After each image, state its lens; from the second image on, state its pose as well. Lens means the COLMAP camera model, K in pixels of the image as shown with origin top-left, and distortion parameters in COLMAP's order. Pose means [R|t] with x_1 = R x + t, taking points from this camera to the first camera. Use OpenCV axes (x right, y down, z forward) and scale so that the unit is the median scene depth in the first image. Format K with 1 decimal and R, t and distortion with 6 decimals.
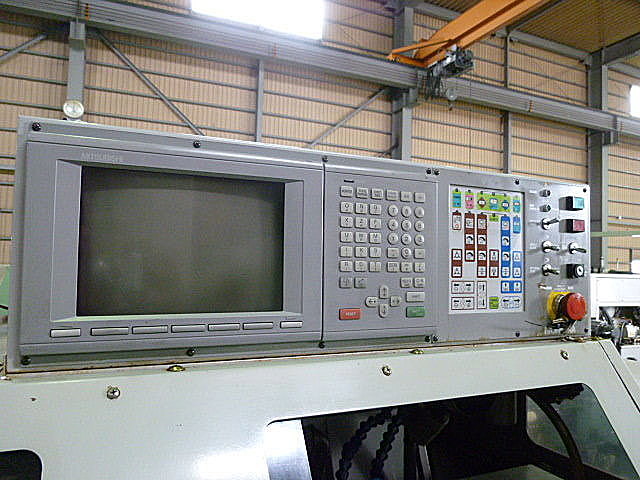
lens RADIAL K [[483.5, 0, 319.9], [0, 483.5, 244.9], [0, 0, 1]] dist [-0.040520, 0.013169]
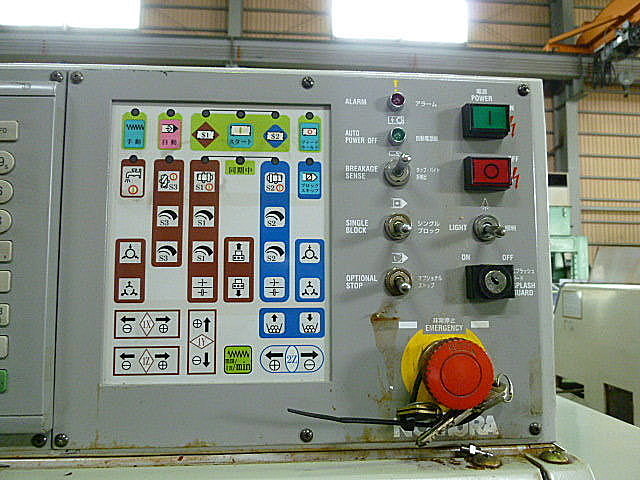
lens RADIAL K [[483.5, 0, 319.9], [0, 483.5, 244.9], [0, 0, 1]] dist [-0.040520, 0.013169]
pose [[0.943235, -0.045213, -0.329034, 0.572773], [0.033405, 0.998582, -0.041456, 0.036807], [0.330441, 0.028111, 0.943408, 0.604346]]
